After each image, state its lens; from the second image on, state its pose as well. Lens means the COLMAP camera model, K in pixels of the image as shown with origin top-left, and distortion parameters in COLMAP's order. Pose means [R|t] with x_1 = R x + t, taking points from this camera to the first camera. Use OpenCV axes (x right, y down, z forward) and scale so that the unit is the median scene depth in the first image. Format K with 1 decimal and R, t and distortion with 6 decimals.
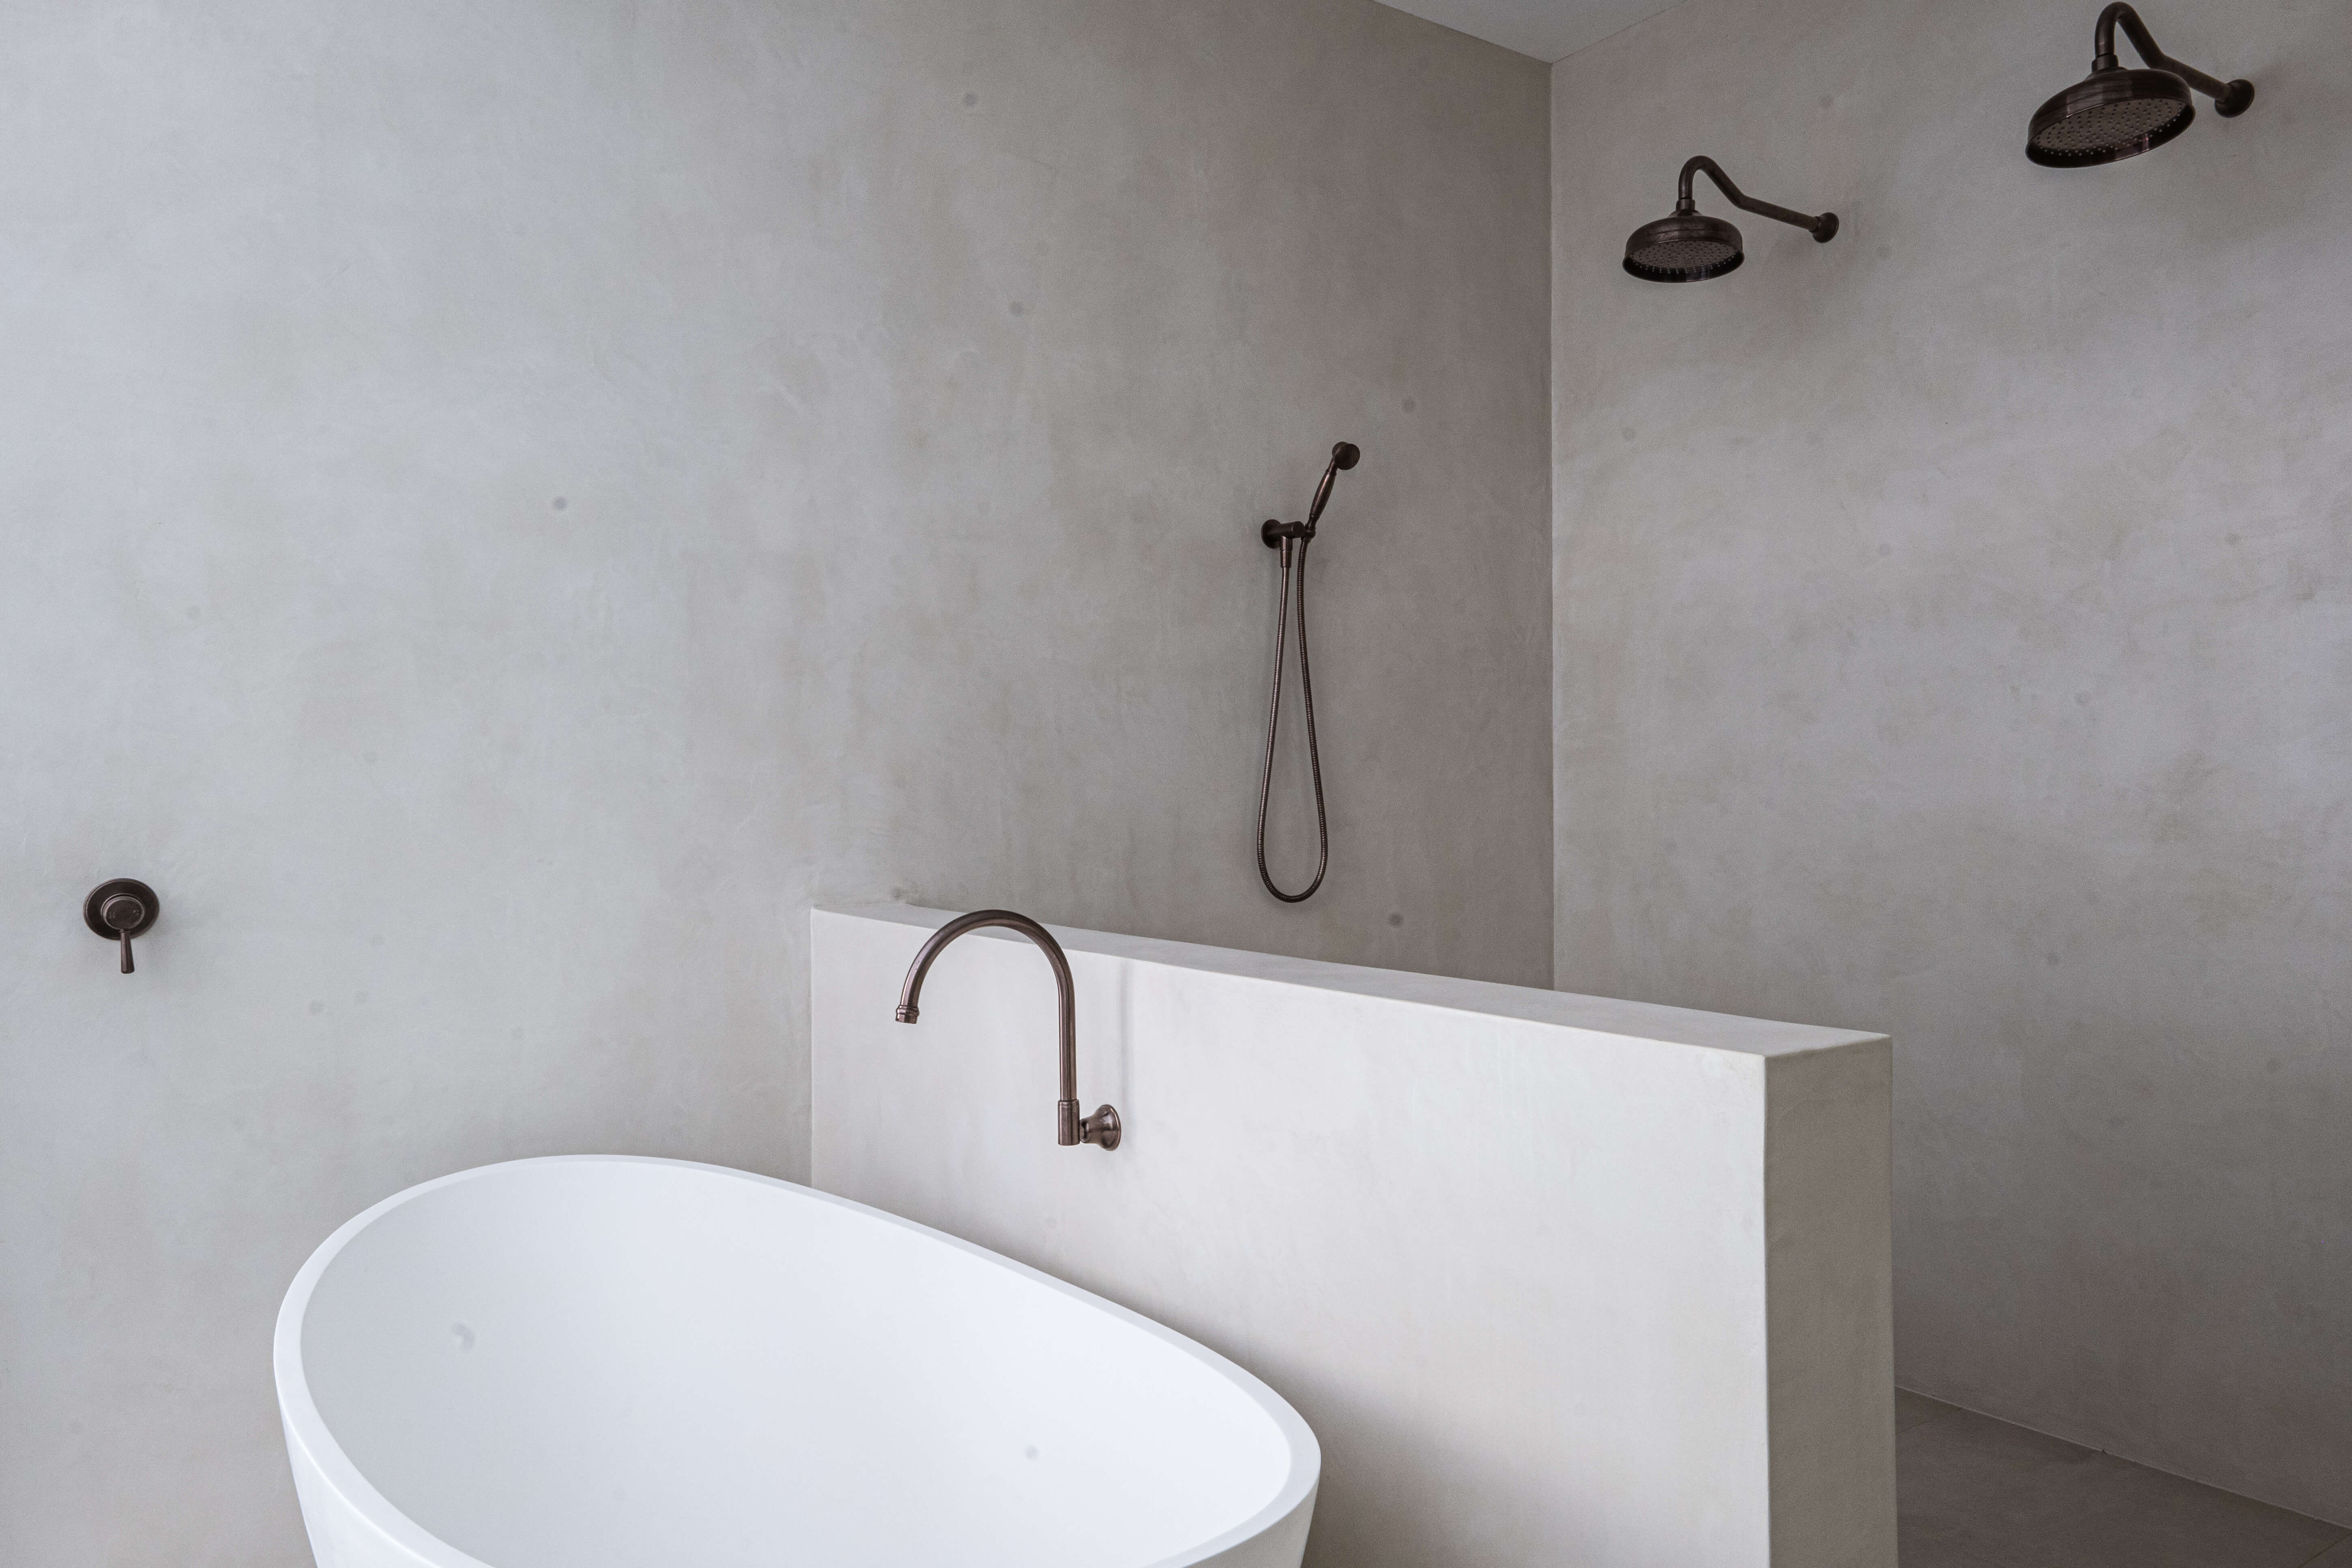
lens RADIAL K [[1645.4, 0, 1214.3], [0, 1645.4, 791.6], [0, 0, 1]] dist [-0.000195, 0.018724]
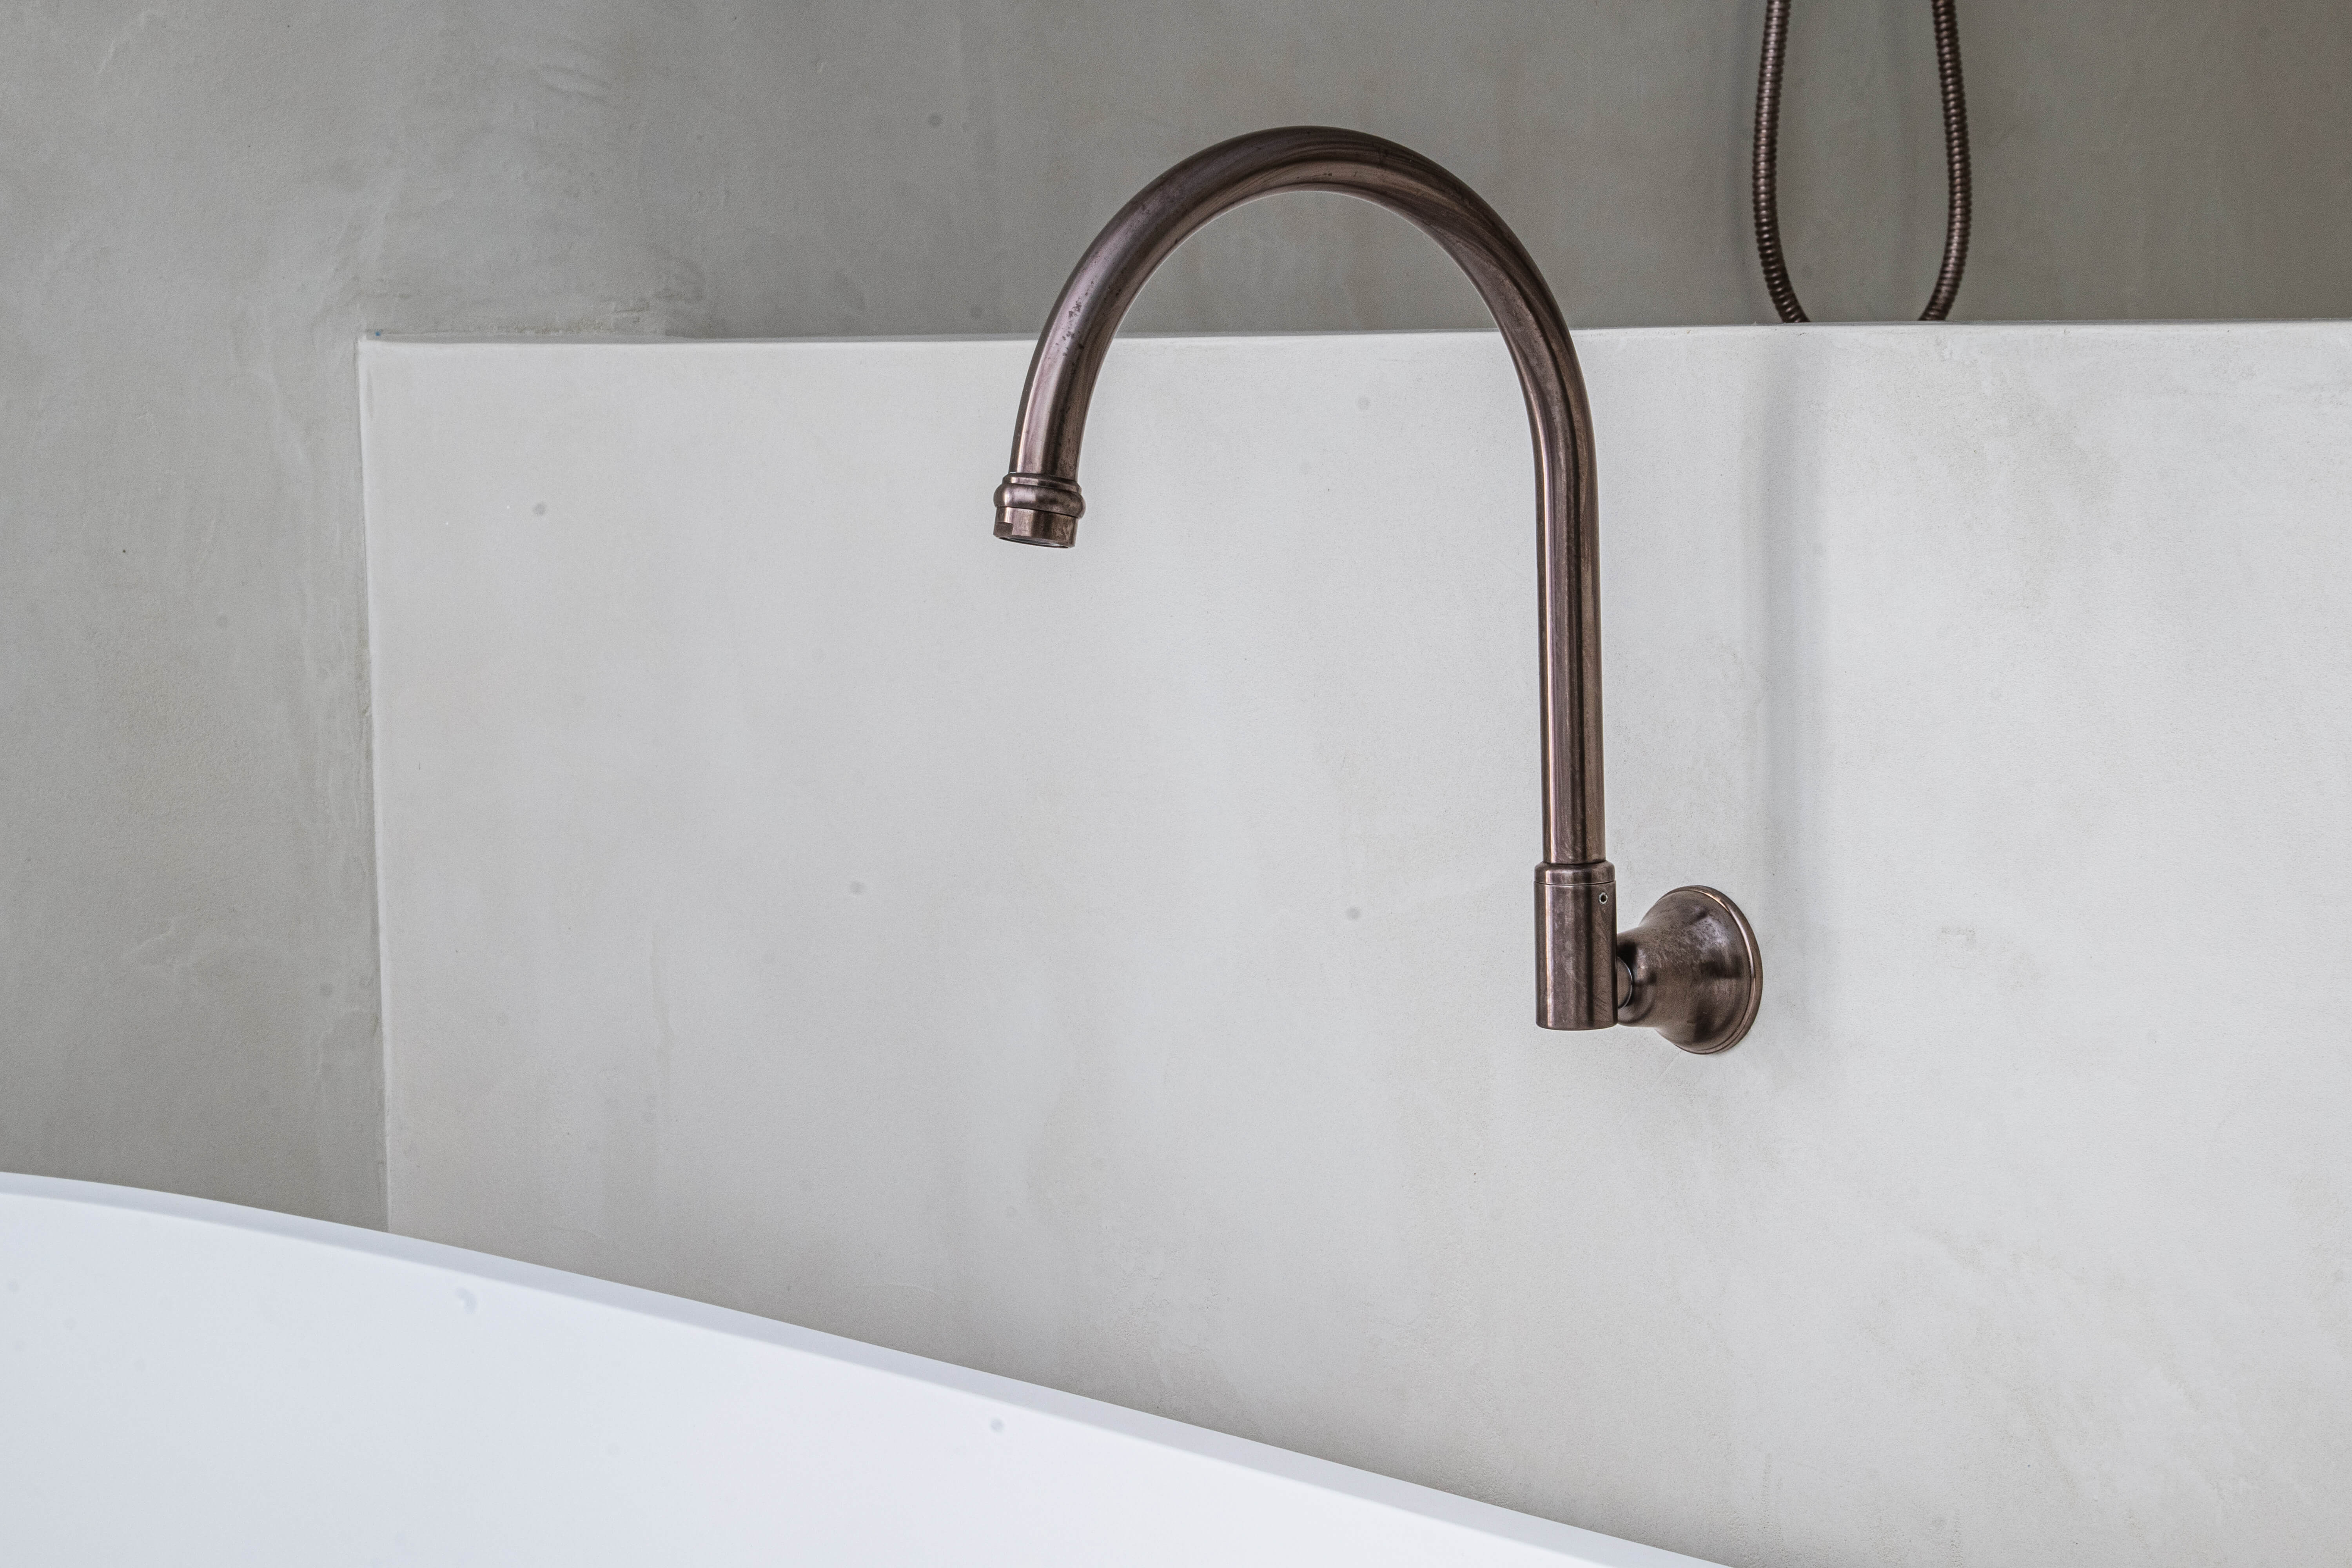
lens RADIAL K [[4533.0, 0, 1173.8], [0, 4533.0, 781.1], [0, 0, 1]] dist [0.015175, 0.000000]
pose [[0.999464, -0.015302, 0.028926, -0.122958], [0.012545, 0.995569, 0.093197, 0.073458], [-0.030224, -0.092784, 0.995227, 0.189500]]
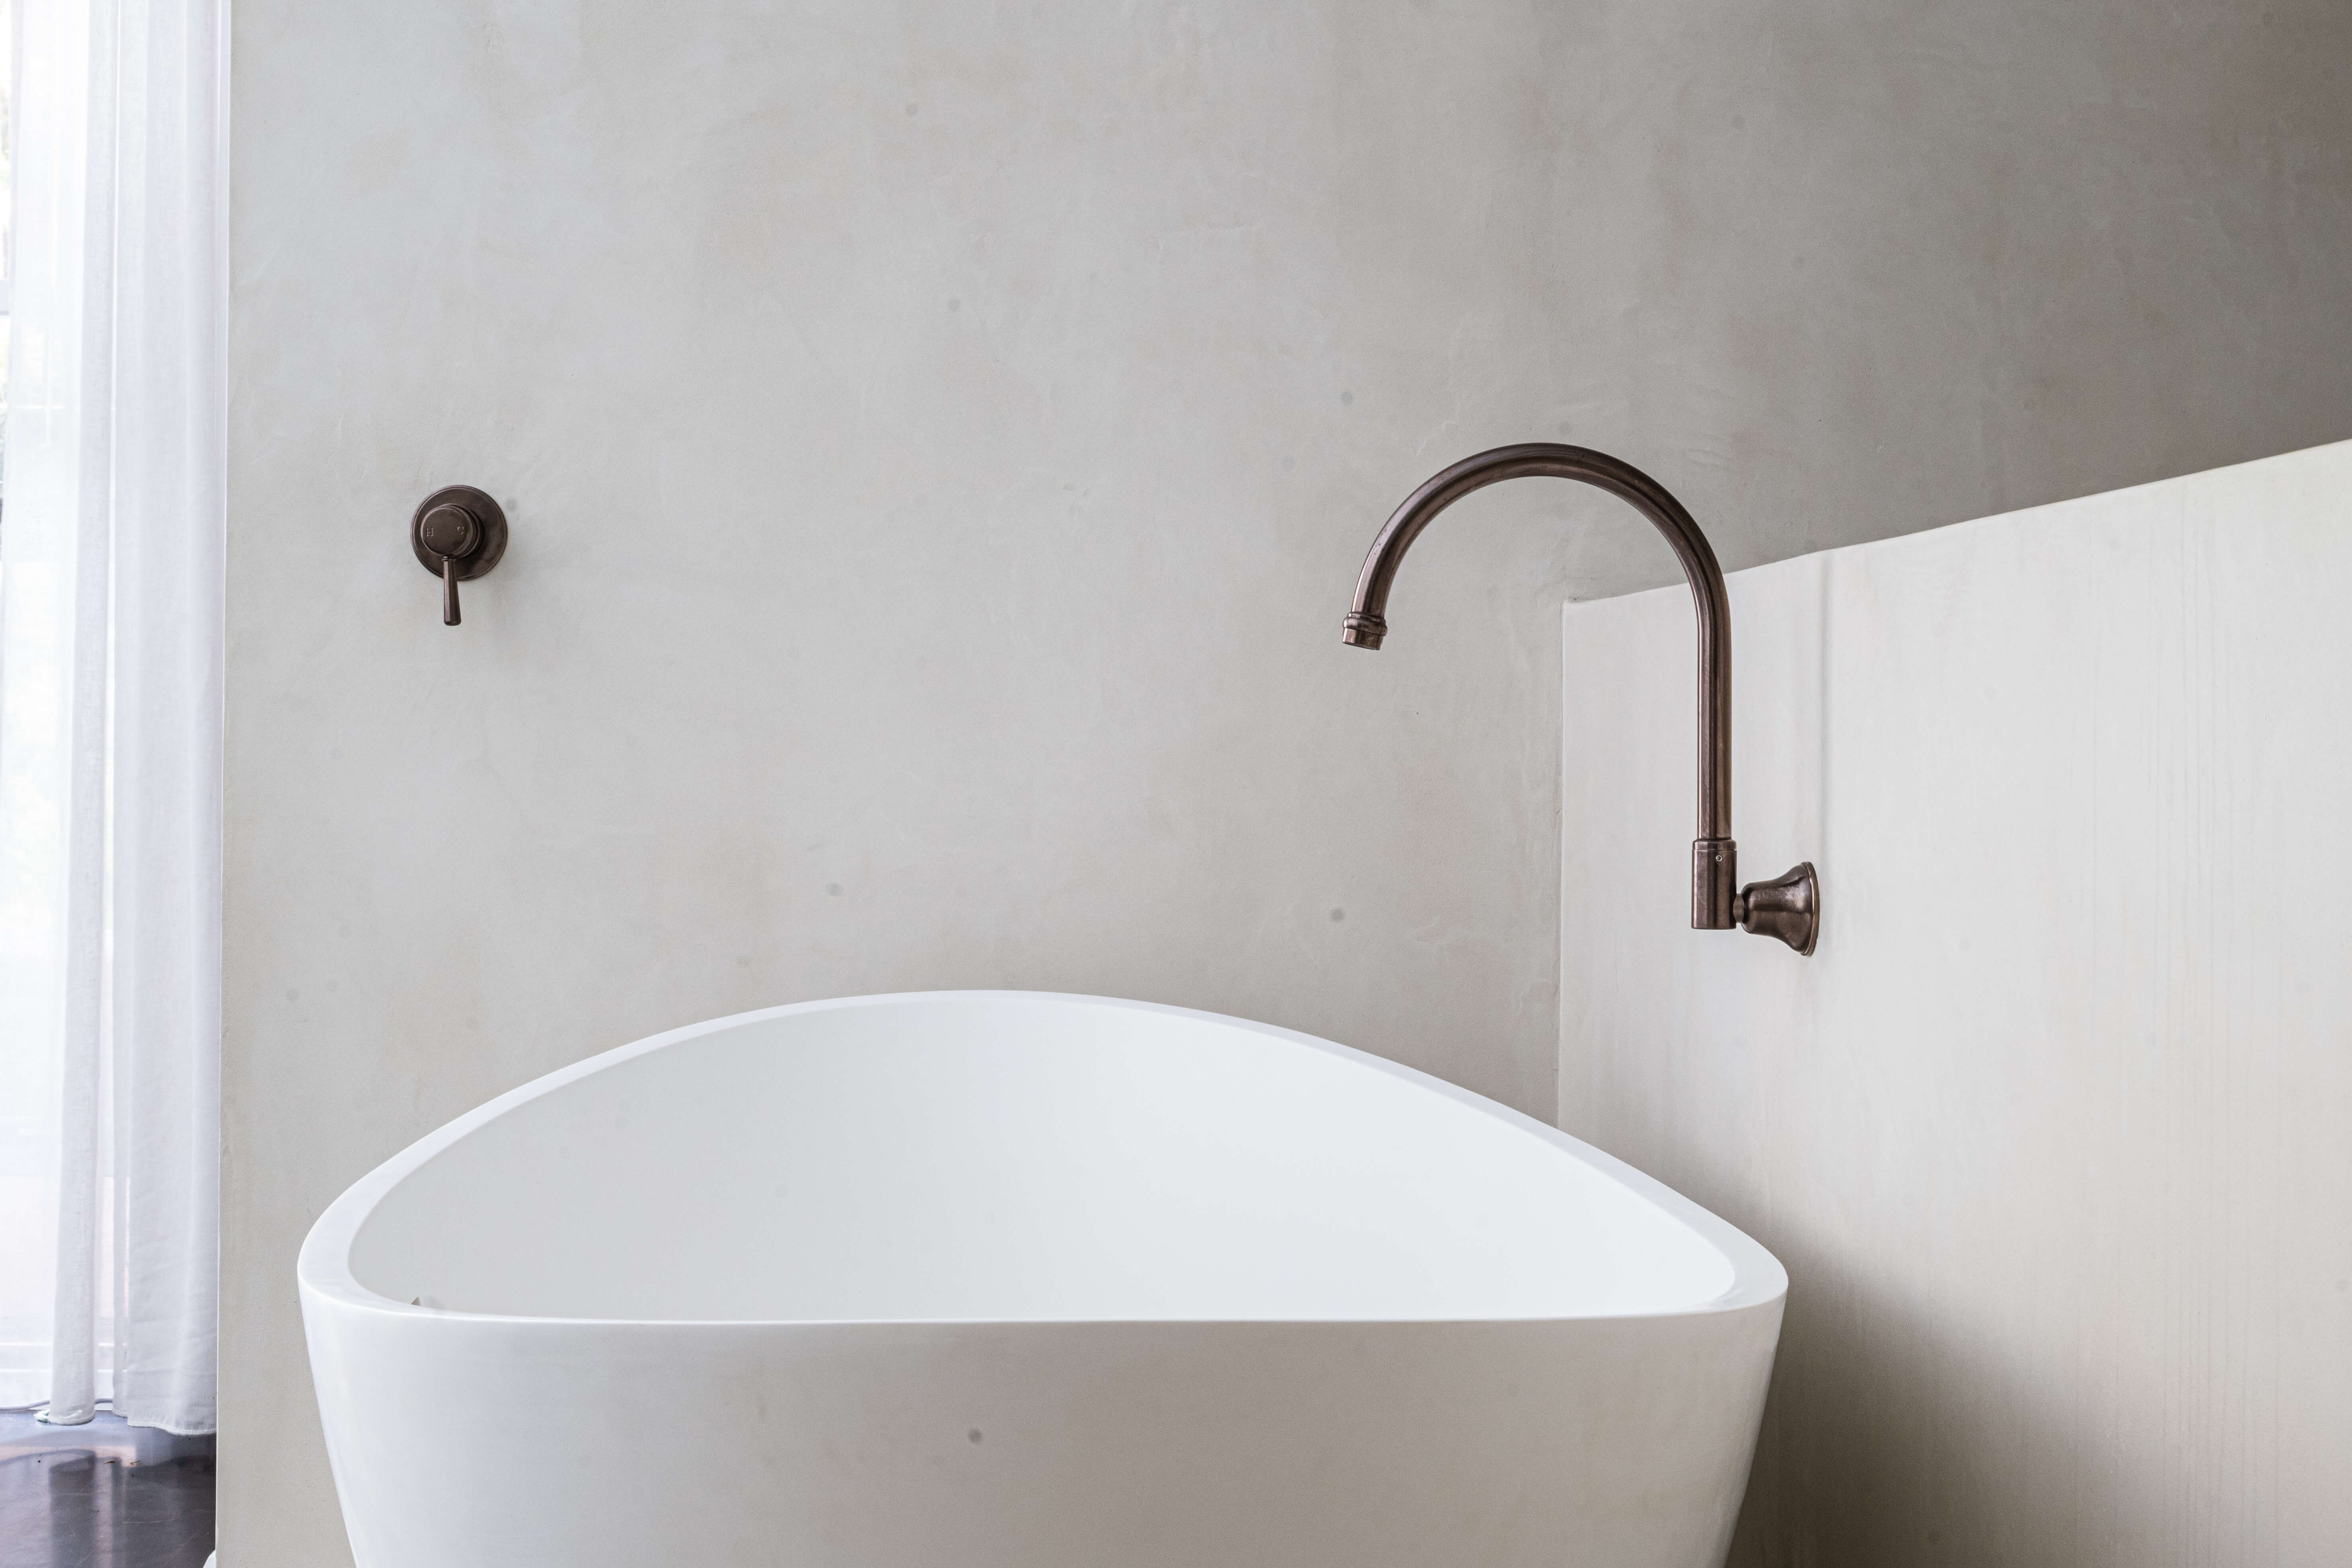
lens RADIAL K [[3445.6, 0, 1153.0], [0, 3445.6, 762.1], [0, 0, 1]] dist [0.005228, 0.000000]
pose [[0.826851, 0.020917, -0.562032, 0.248573], [-0.020230, 0.999768, 0.007446, 0.112220], [0.562057, 0.005214, 0.827082, 0.034609]]
